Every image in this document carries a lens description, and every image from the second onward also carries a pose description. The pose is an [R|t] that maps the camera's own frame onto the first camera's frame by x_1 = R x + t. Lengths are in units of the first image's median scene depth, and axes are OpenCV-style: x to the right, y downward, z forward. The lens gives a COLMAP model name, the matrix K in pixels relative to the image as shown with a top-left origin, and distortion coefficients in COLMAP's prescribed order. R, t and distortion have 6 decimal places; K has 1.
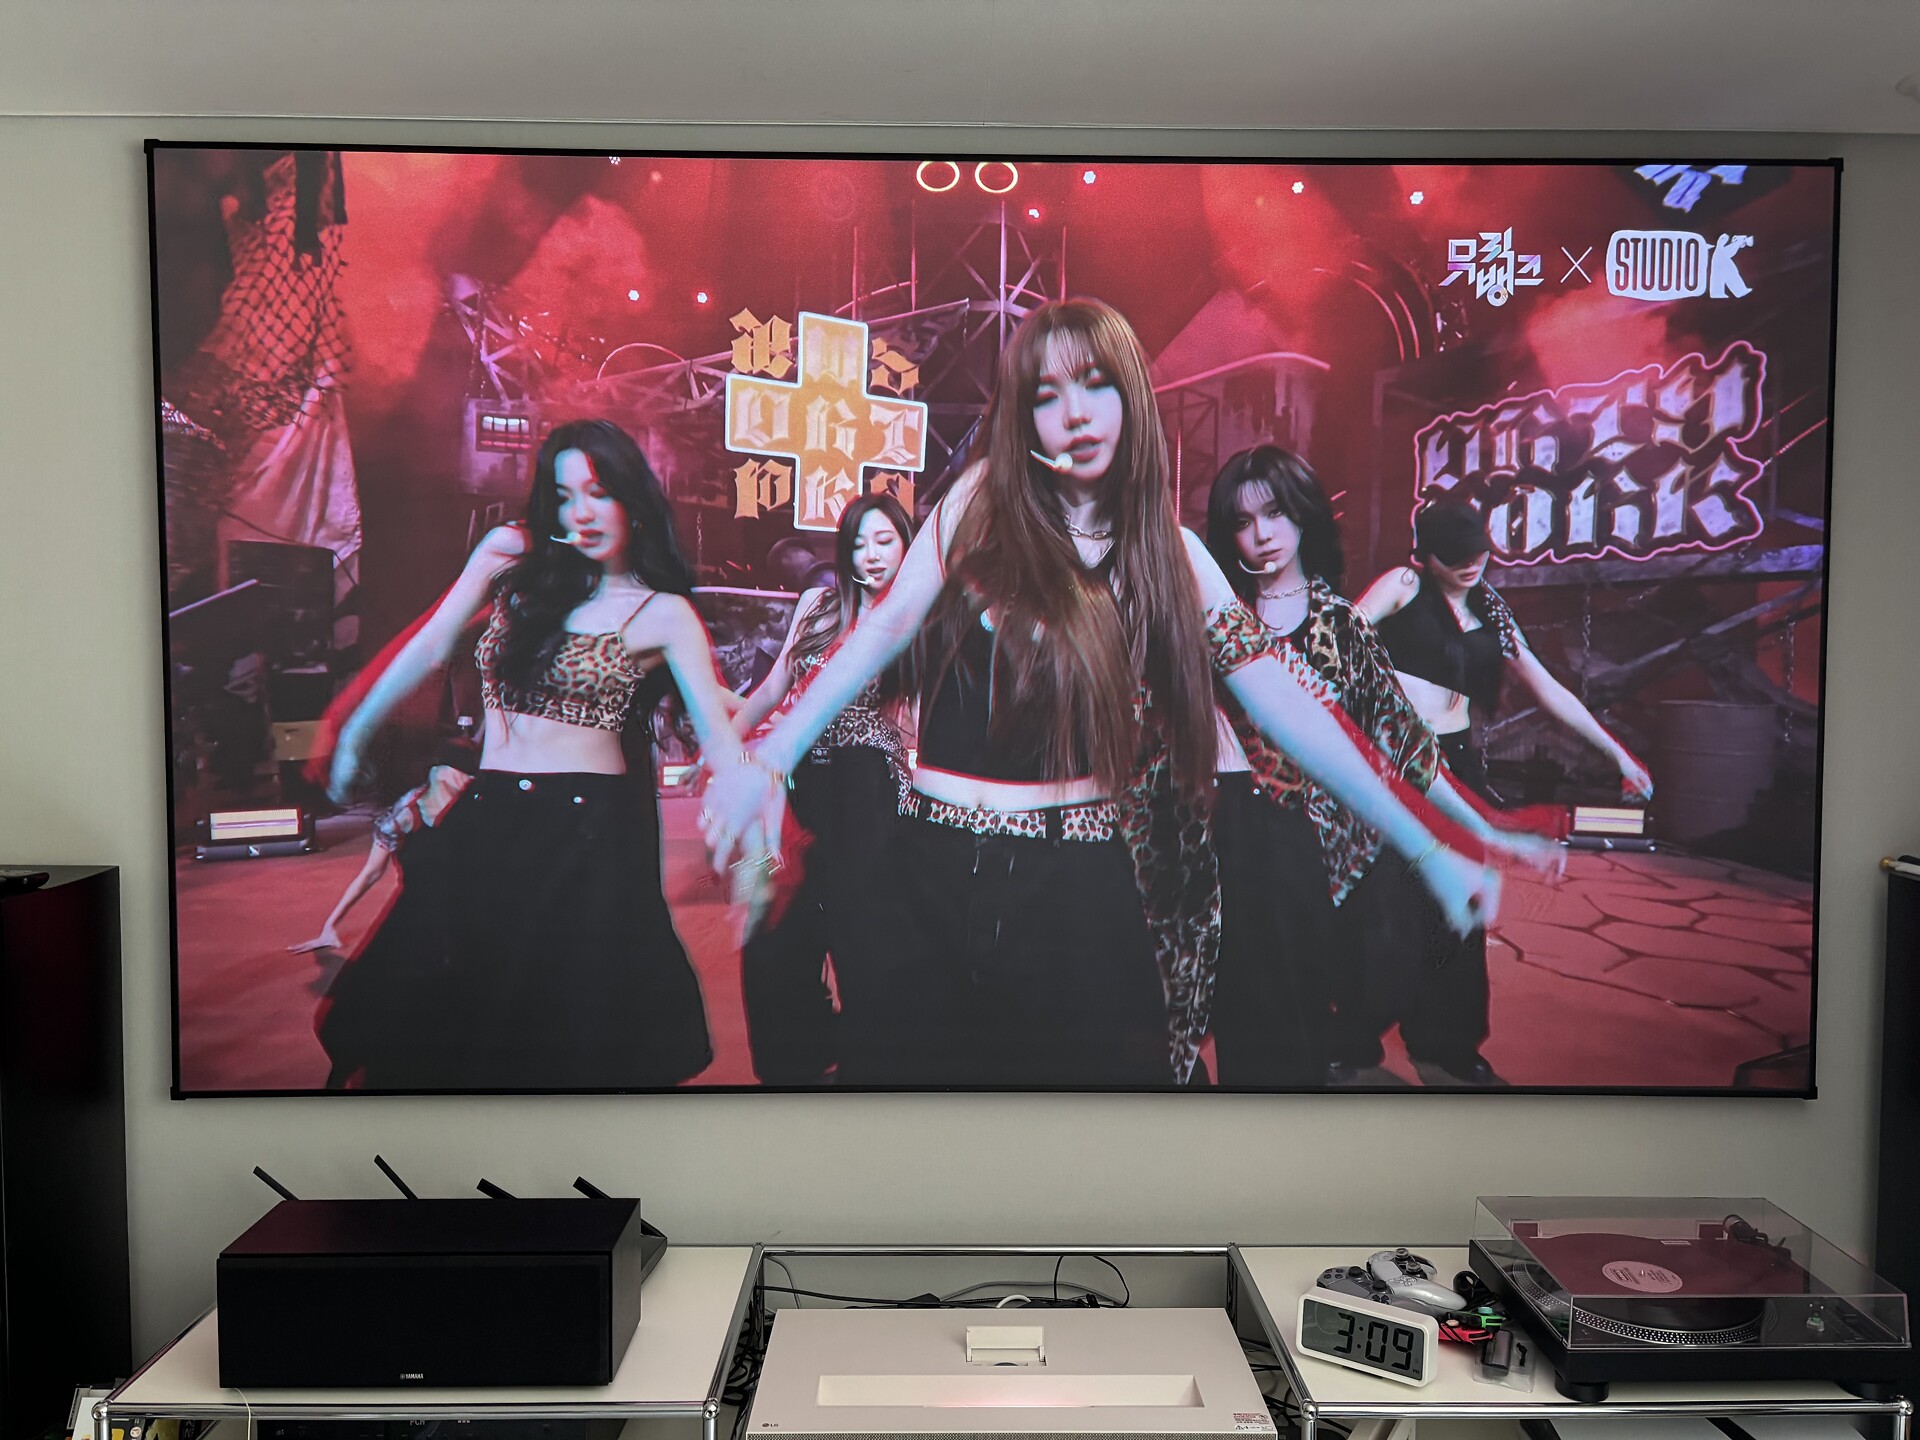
lens RADIAL K [[1447.2, 0, 969.3], [0, 1447.2, 724.8], [0, 0, 1]] dist [0.058503, -0.059996]
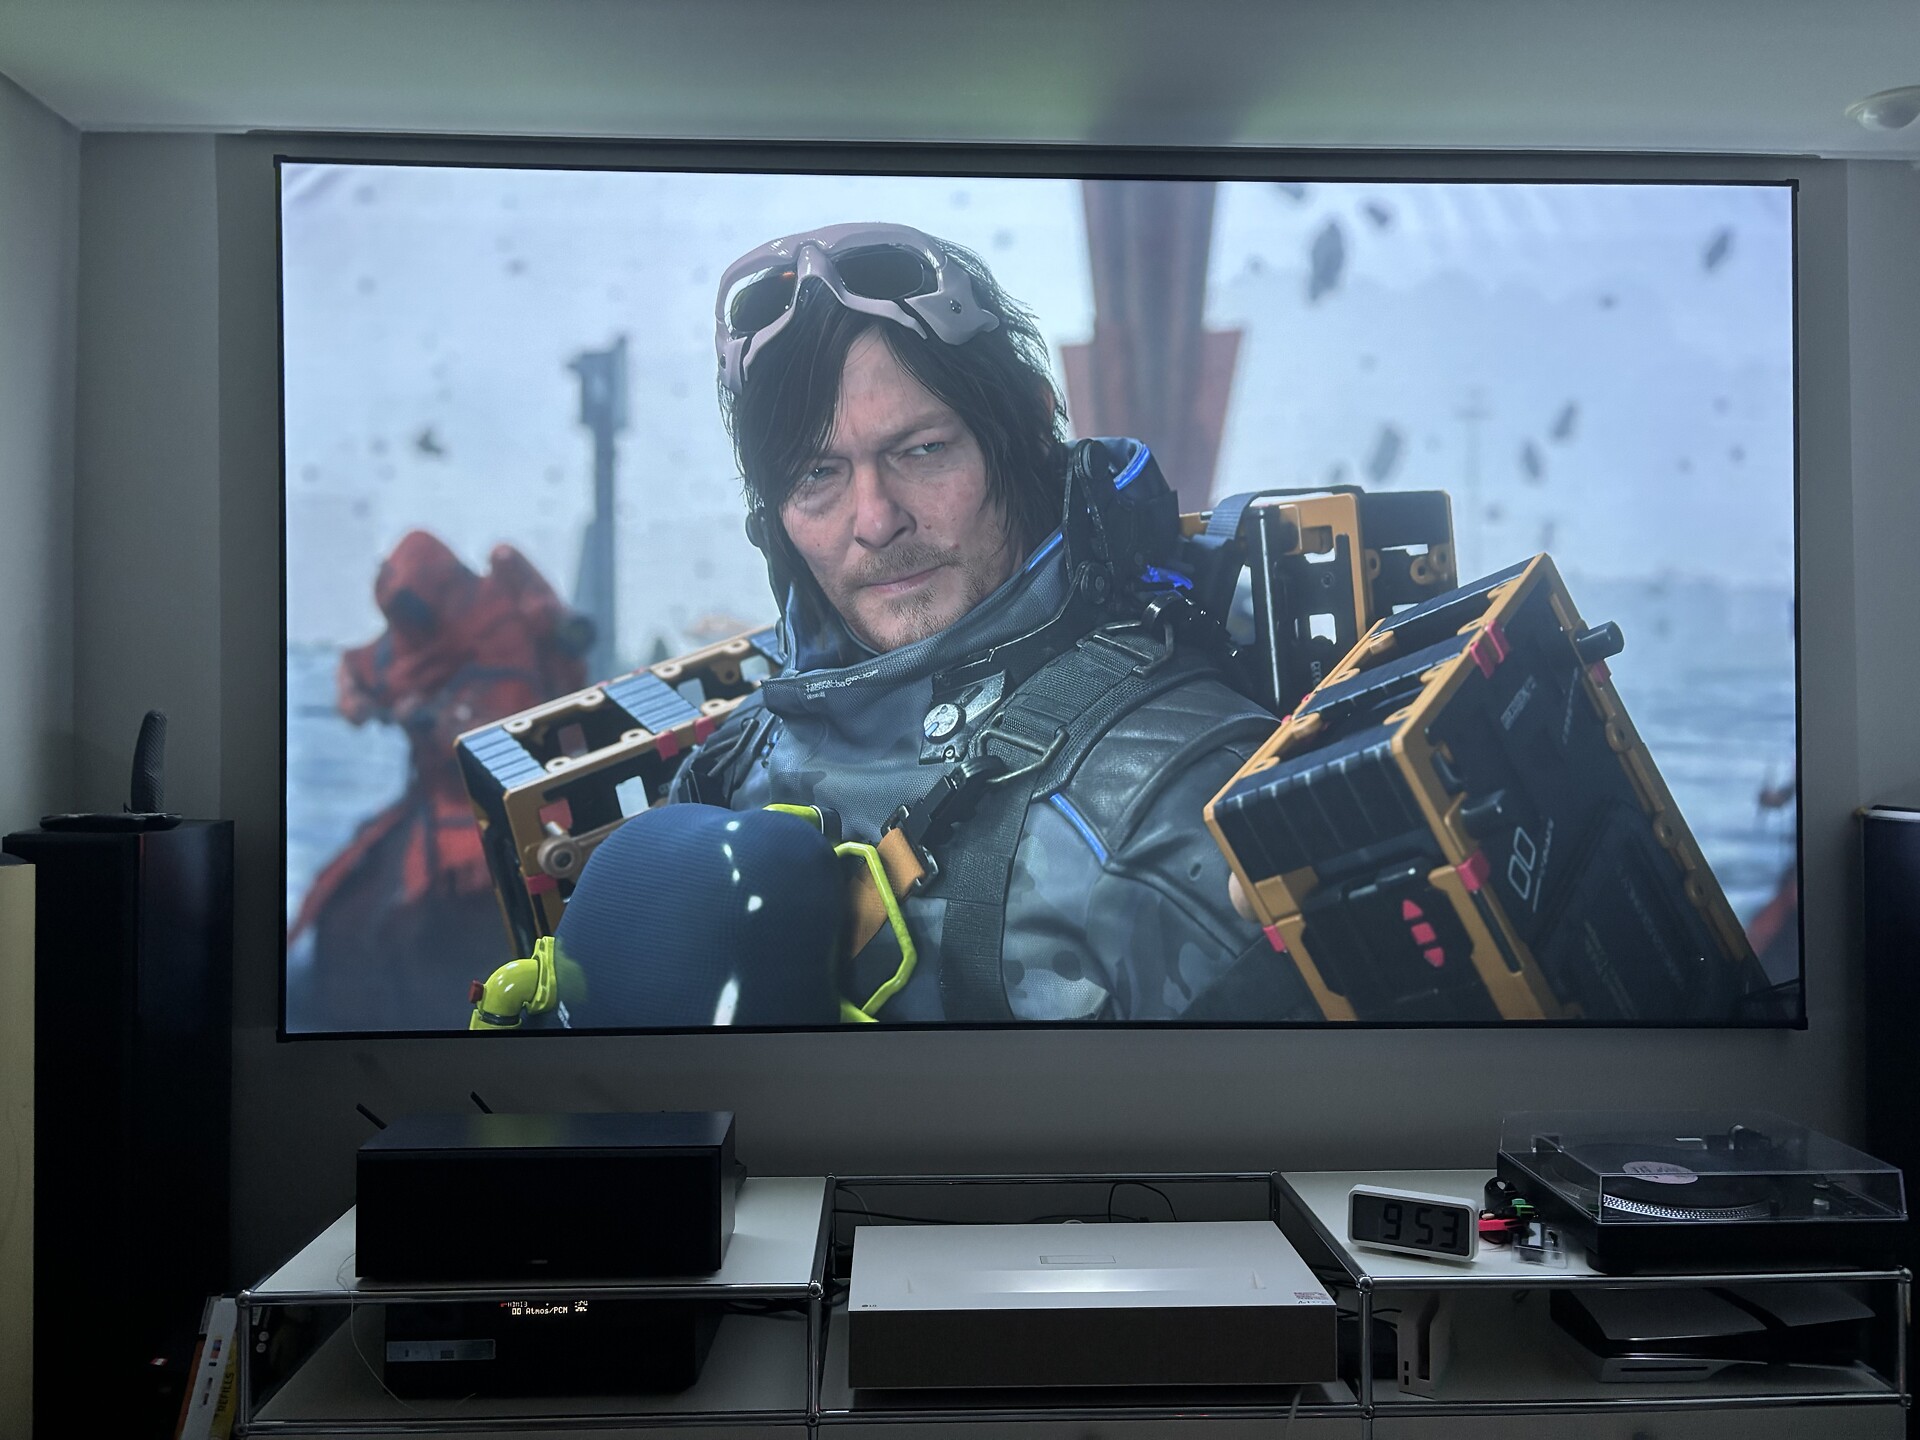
lens RADIAL K [[1447.2, 0, 957.7], [0, 1447.2, 719.4], [0, 0, 1]] dist [0.058503, -0.059996]
pose [[0.999700, -0.005291, 0.023928, -0.085685], [0.006672, 0.998295, -0.057996, 0.098633], [-0.023580, 0.058138, 0.998030, -0.092452]]
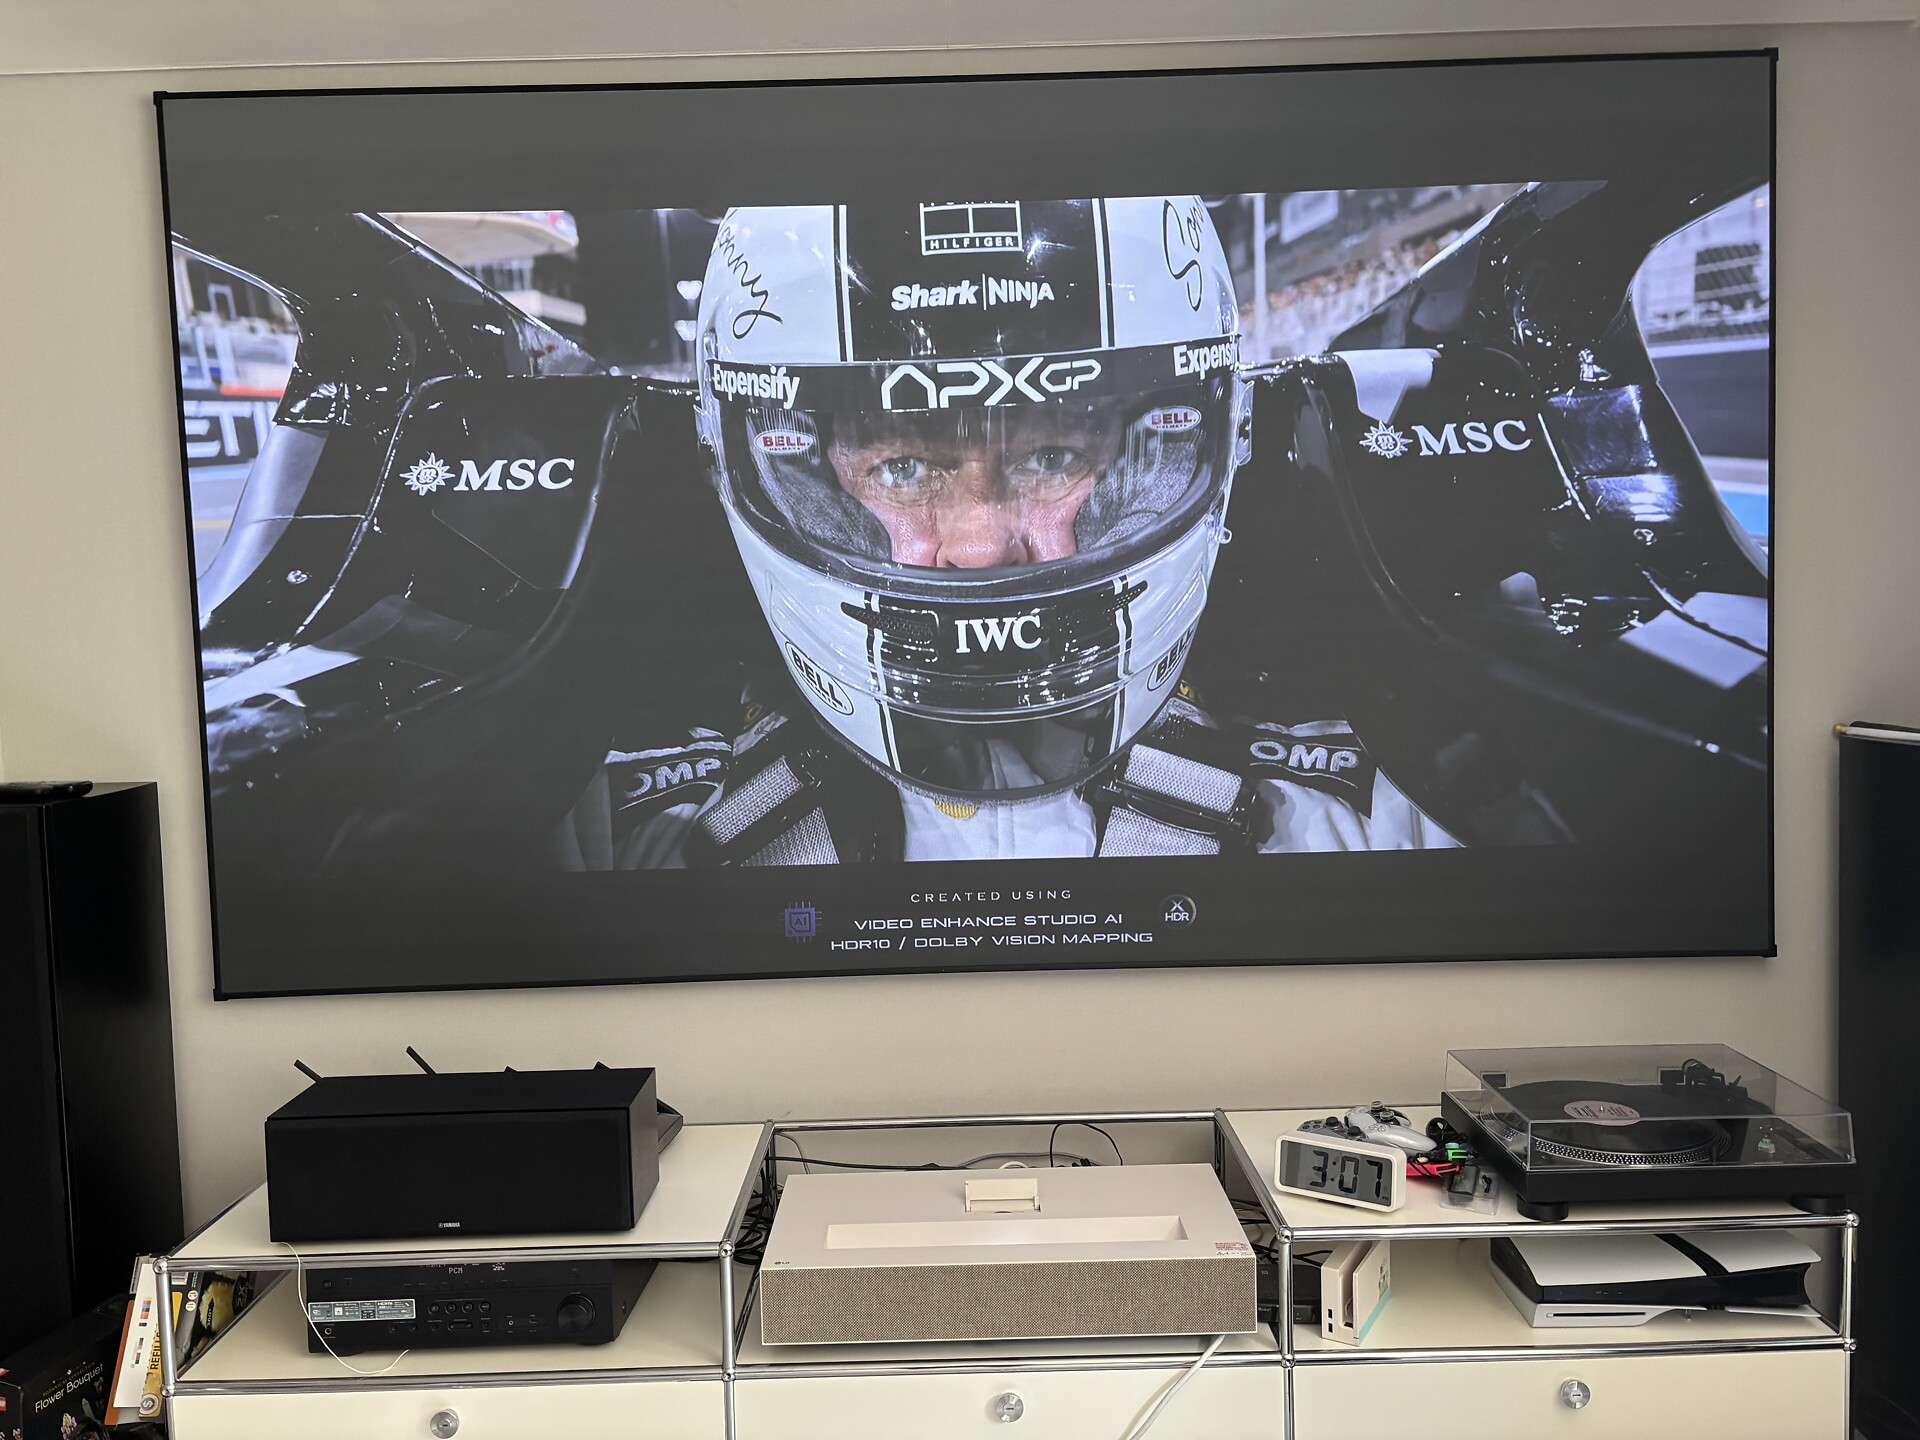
lens RADIAL K [[1447.2, 0, 954.4], [0, 1447.2, 718.8], [0, 0, 1]] dist [0.058503, -0.059996]
pose [[0.999363, -0.032061, -0.015696, 0.017790], [0.032238, 0.999418, 0.011128, 0.064810], [0.015330, -0.011627, 0.999815, -0.057215]]
